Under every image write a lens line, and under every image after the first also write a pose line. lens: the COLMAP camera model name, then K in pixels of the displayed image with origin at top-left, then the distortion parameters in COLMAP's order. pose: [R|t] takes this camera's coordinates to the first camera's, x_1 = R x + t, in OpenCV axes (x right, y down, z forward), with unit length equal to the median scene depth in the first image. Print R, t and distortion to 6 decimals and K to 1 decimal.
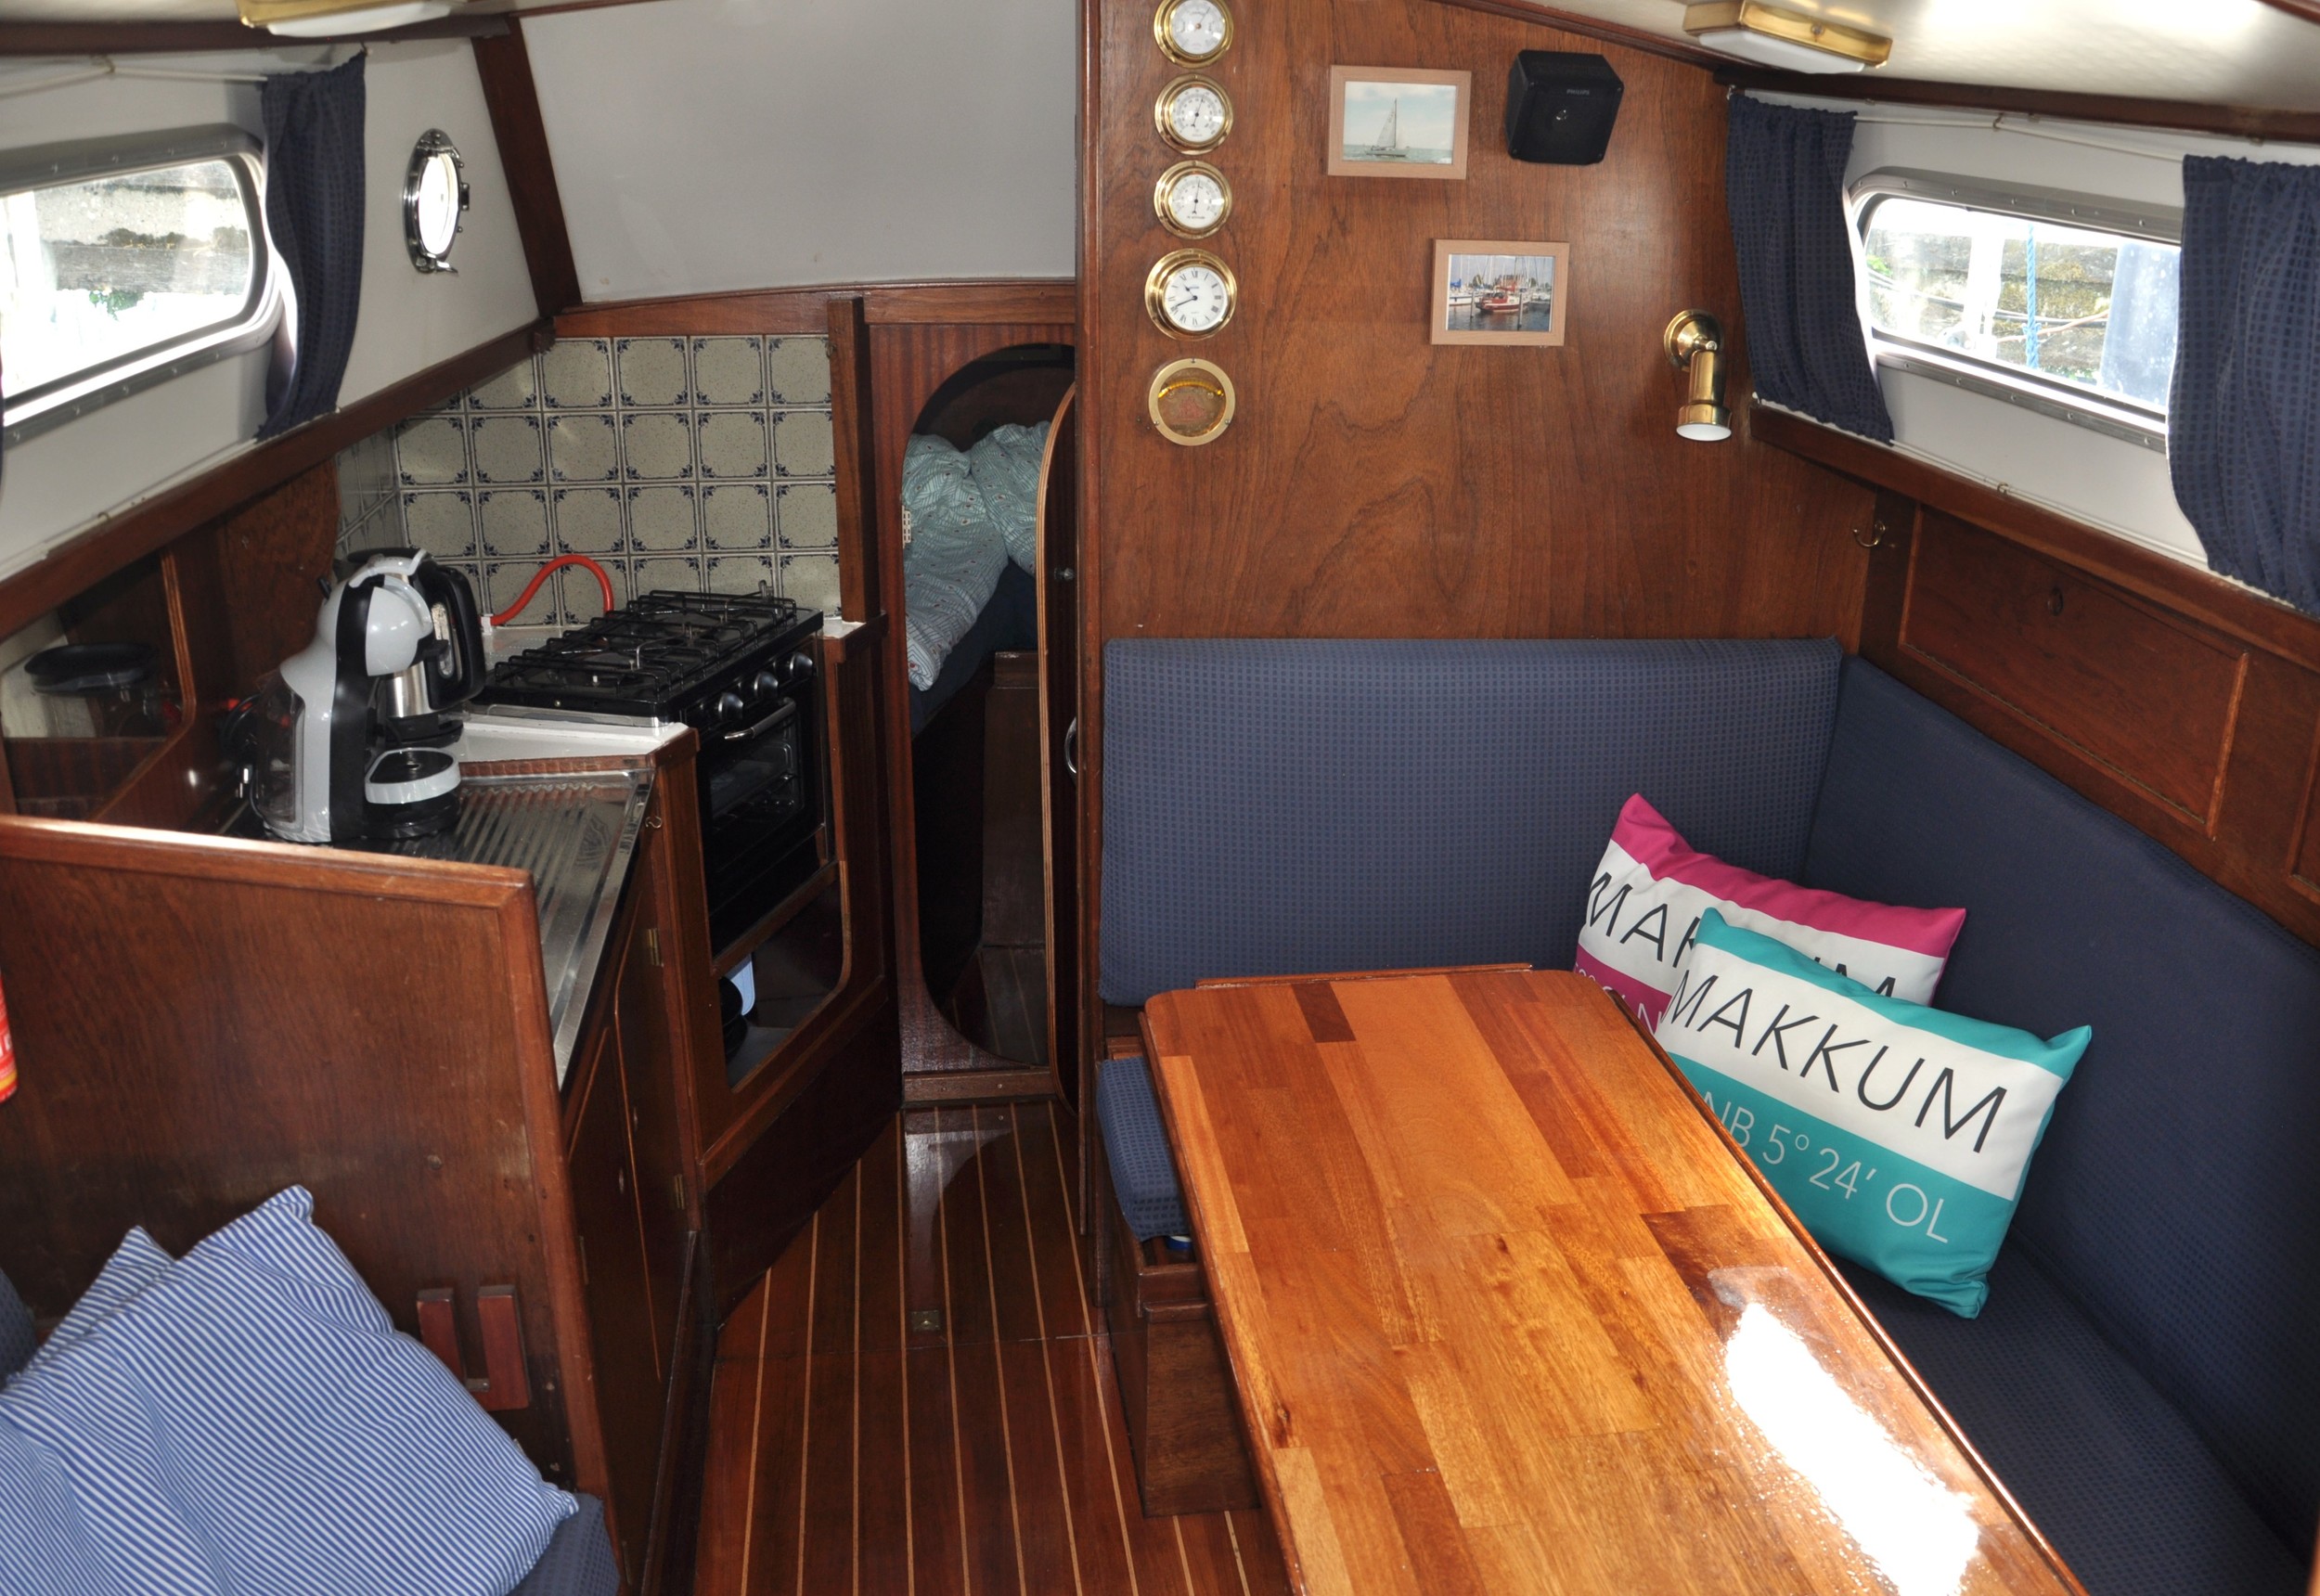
lens RADIAL K [[2148.1, 0, 1272.2], [0, 2148.1, 887.6], [0, 0, 1]] dist [-0.154810, 0.112583]
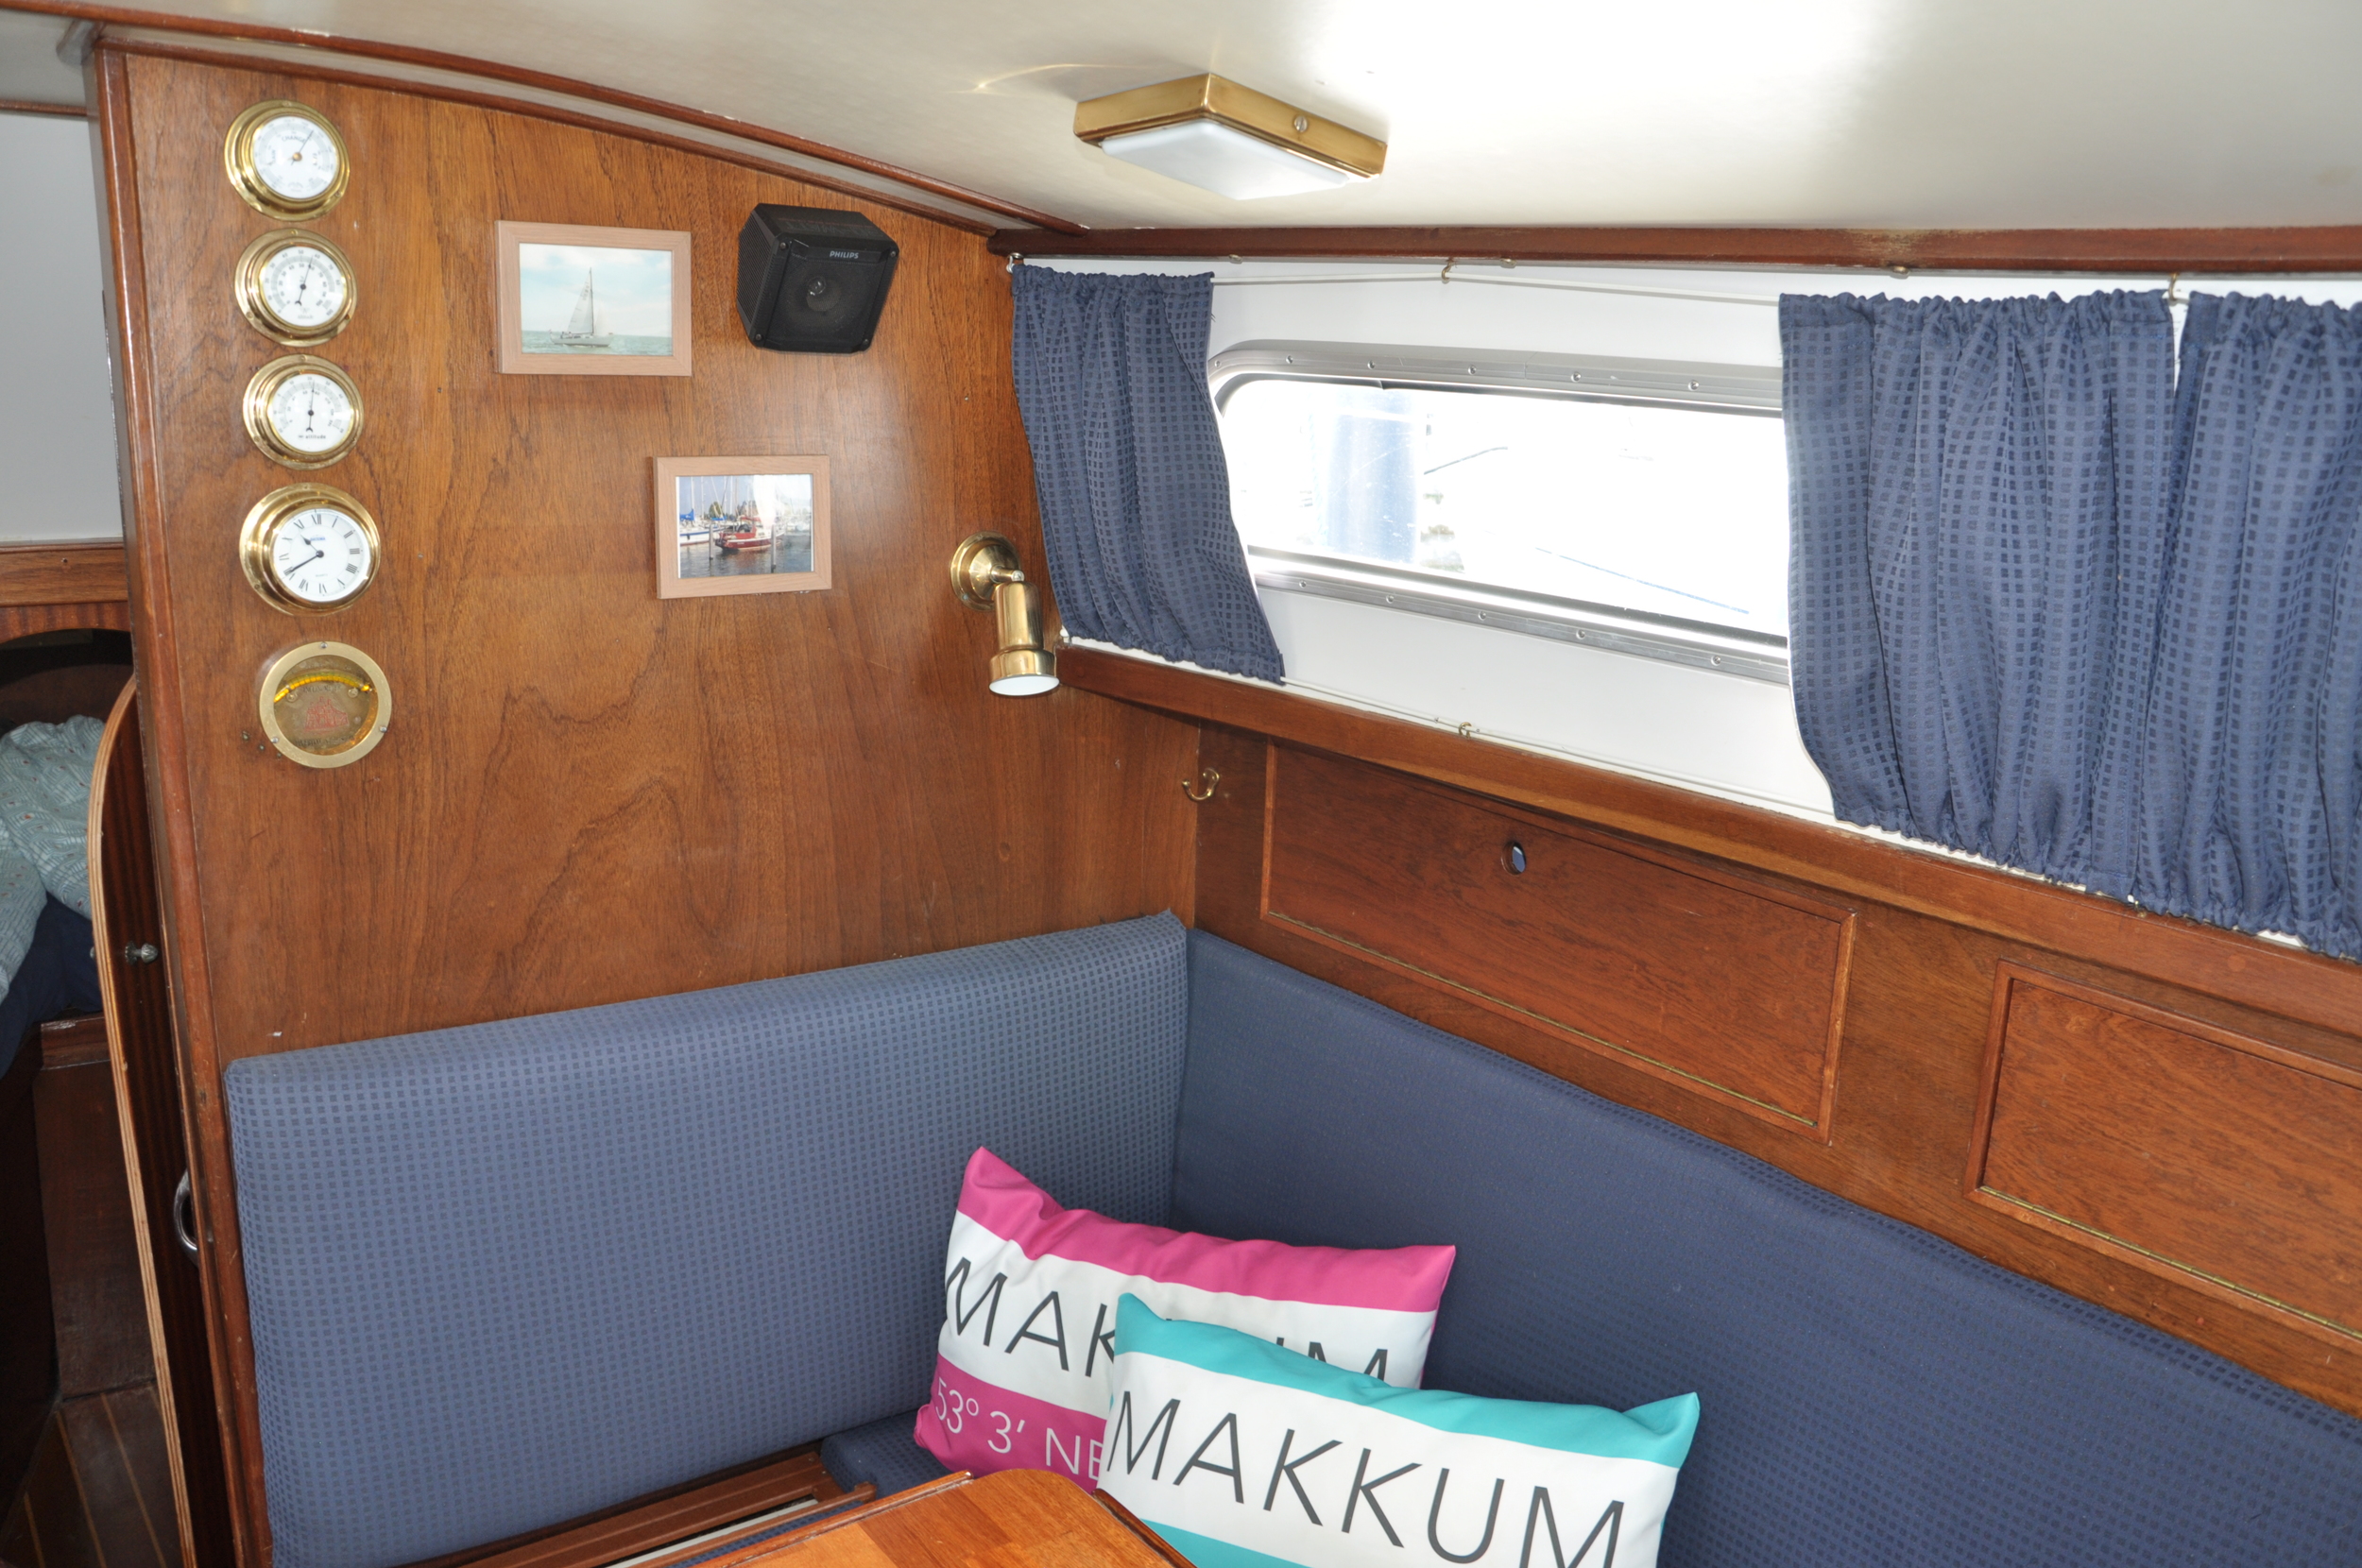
lens RADIAL K [[1846.8, 0, 1200.0], [0, 1846.8, 790.2], [0, 0, 1]] dist [-0.150711, 0.083801]
pose [[0.890009, -0.099182, 0.445025, -0.047710], [0.156904, 0.983063, -0.094701, -0.106017], [-0.428095, 0.154111, 0.890497, 0.385910]]
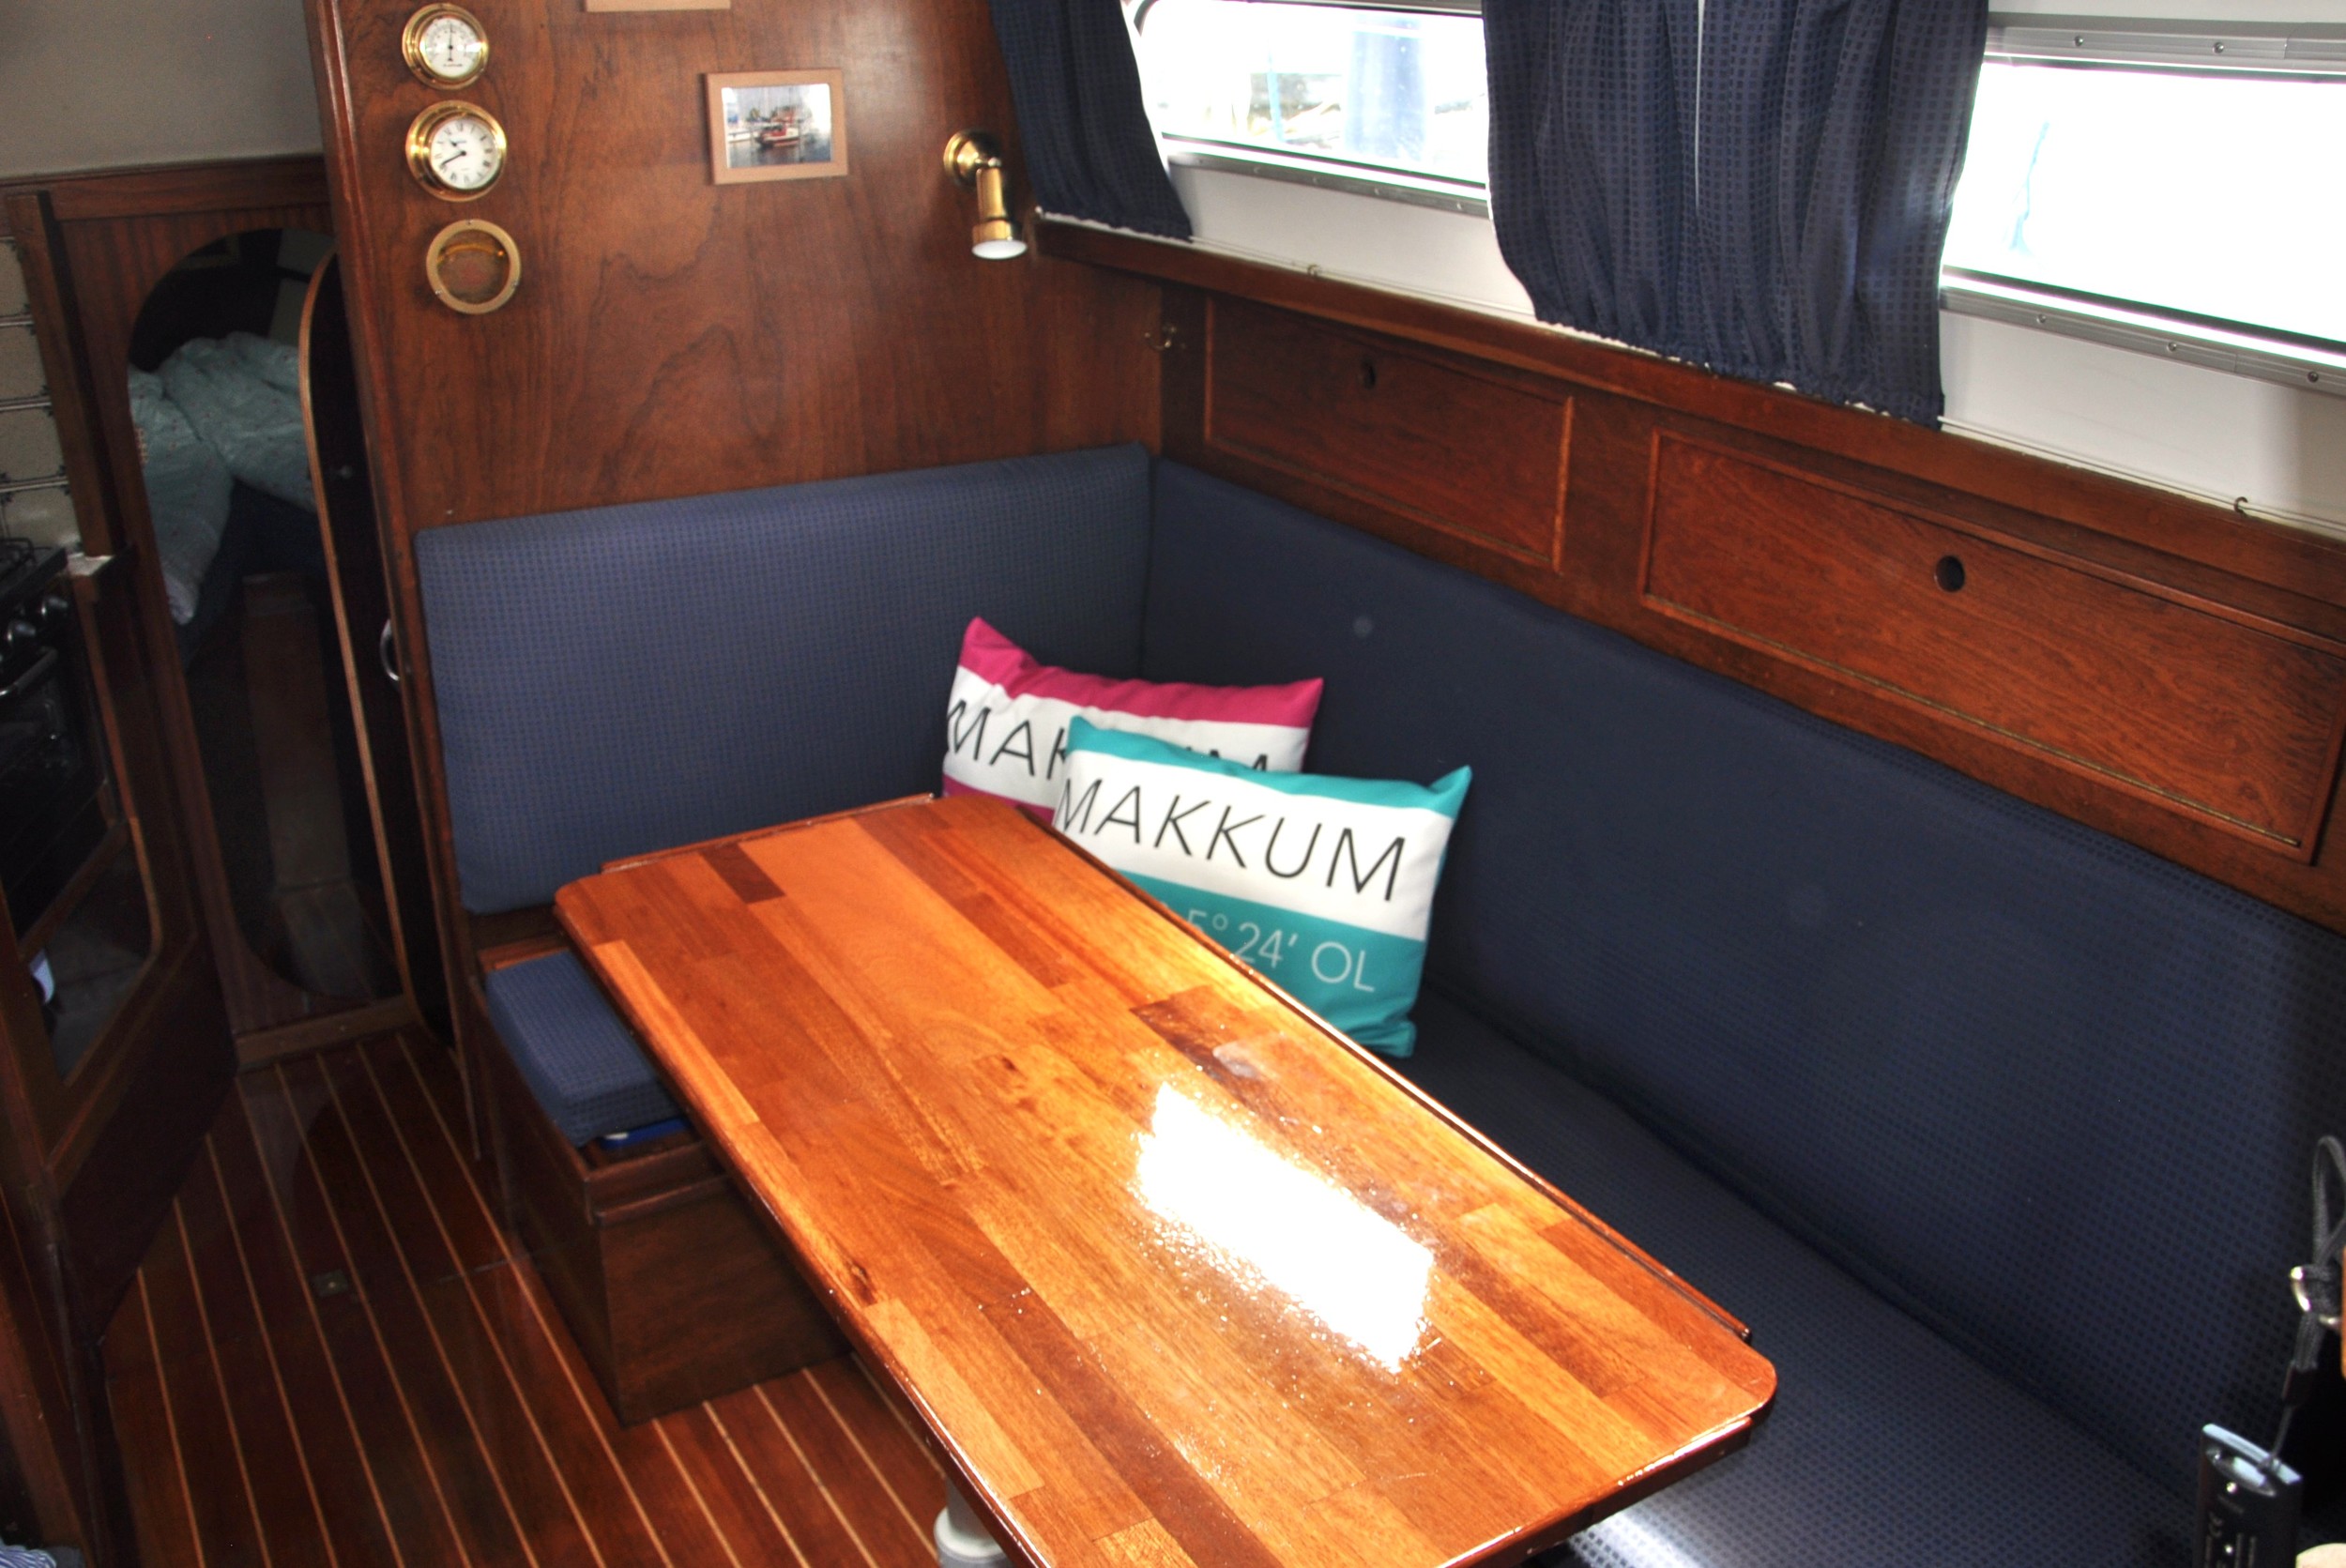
lens RADIAL K [[2078.3, 0, 1178.8], [0, 2078.3, 883.3], [0, 0, 1]] dist [-0.155471, 0.121047]
pose [[0.932943, -0.170366, 0.317162, -0.078949], [0.149880, 0.984771, 0.088099, 0.008523], [-0.327341, -0.034655, 0.944270, 0.048540]]
